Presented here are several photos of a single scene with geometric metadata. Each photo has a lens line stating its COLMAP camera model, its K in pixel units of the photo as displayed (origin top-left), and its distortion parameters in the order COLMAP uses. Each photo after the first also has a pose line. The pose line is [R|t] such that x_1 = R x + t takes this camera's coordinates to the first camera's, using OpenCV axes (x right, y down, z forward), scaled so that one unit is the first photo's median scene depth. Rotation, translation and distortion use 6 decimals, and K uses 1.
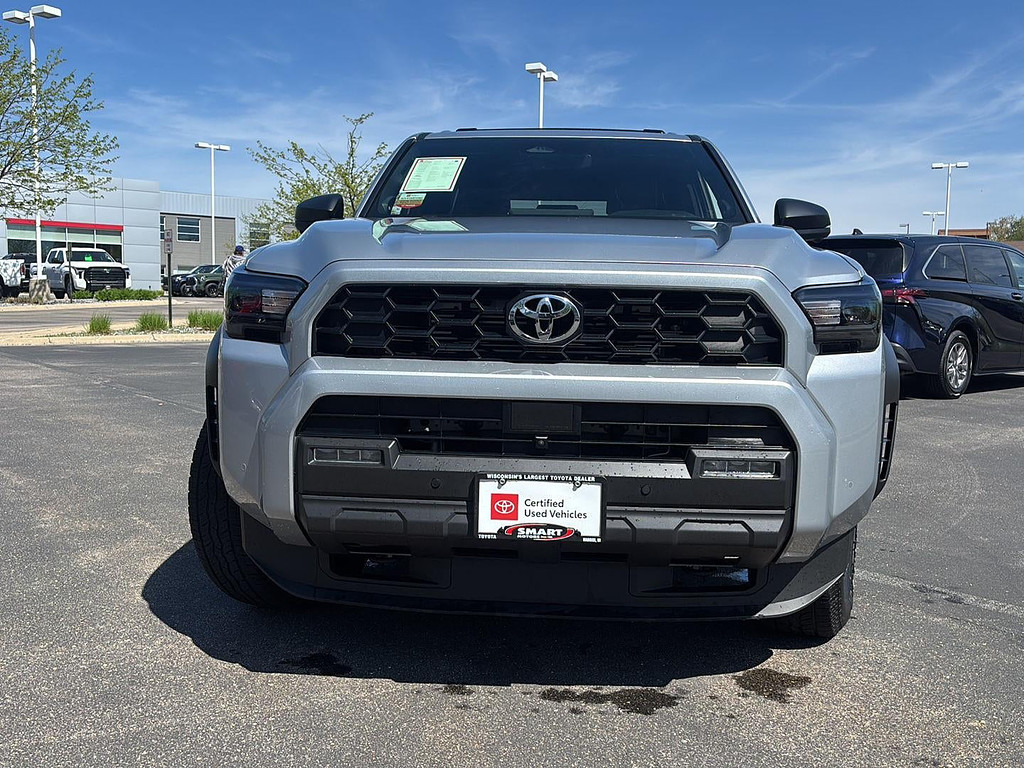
lens RADIAL K [[968.8, 0, 512.0], [0, 968.8, 384.0], [0, 0, 1]] dist [0.126638, -0.212663]
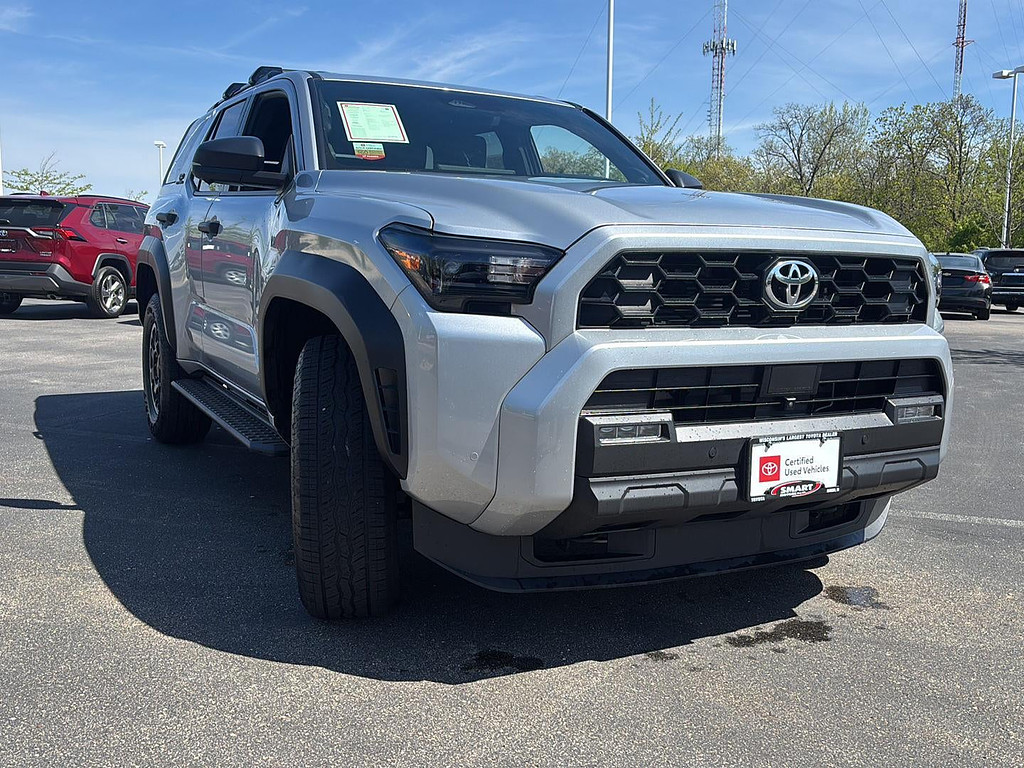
lens RADIAL K [[968.8, 0, 512.0], [0, 968.8, 384.0], [0, 0, 1]] dist [0.126638, -0.212663]
pose [[0.858643, -0.064843, 0.508455, -0.756054], [0.040991, 0.997476, 0.057985, -0.034075], [-0.510932, -0.028946, 0.859134, 0.248340]]
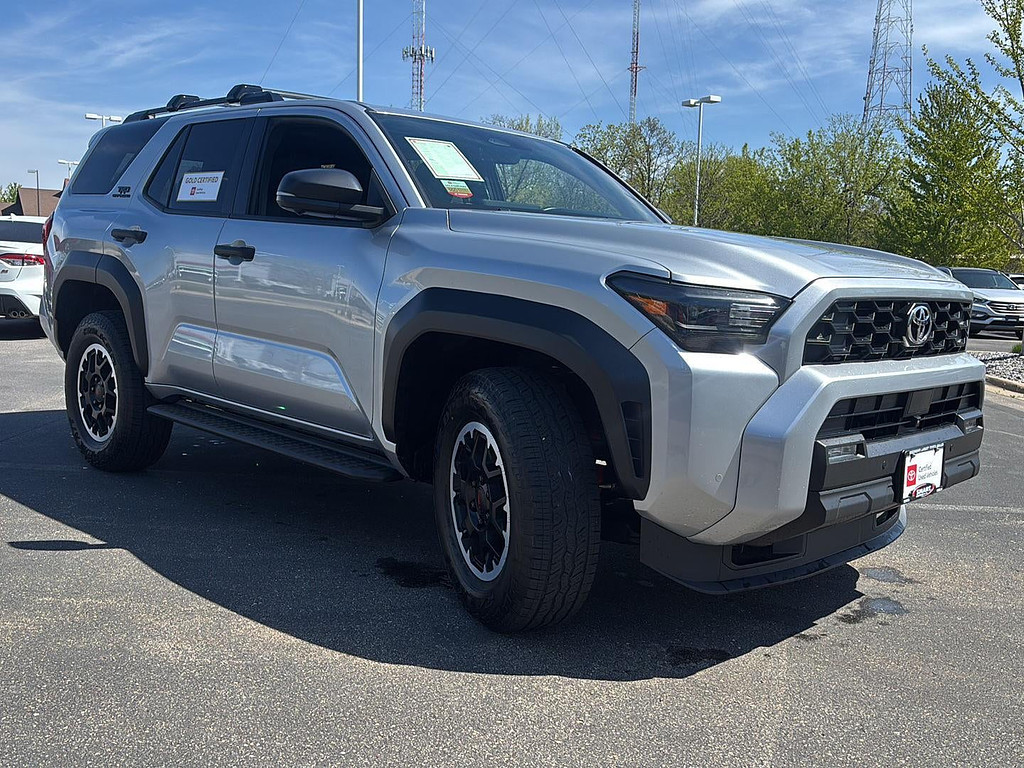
lens RADIAL K [[979.2, 0, 512.0], [0, 979.2, 384.0], [0, 0, 1]] dist [0.016004, 0.009579]
pose [[0.670033, -0.080495, 0.737954, -1.277536], [0.043158, 0.996646, 0.069526, -0.102349], [-0.741076, -0.014736, 0.671260, 0.522944]]
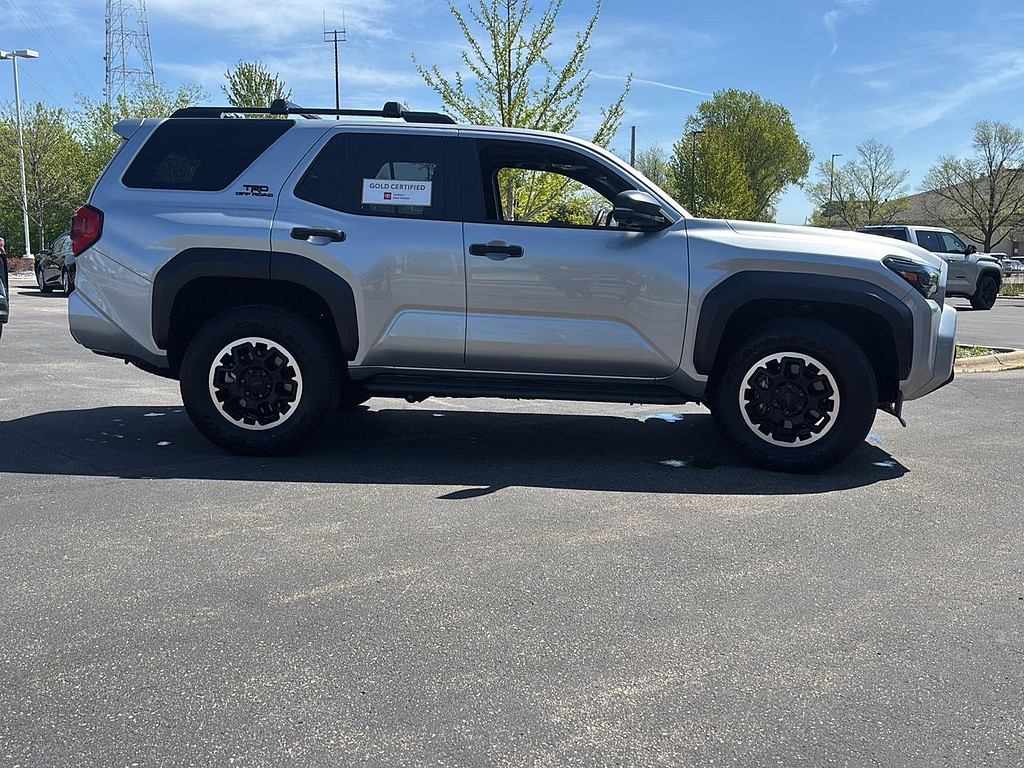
lens RADIAL K [[968.8, 0, 512.0], [0, 968.8, 384.0], [0, 0, 1]] dist [0.126638, -0.212663]
pose [[0.011316, -0.149311, 0.988726, -2.646511], [0.075573, 0.986089, 0.148048, -0.278246], [-0.997076, 0.073045, 0.022442, 2.177512]]
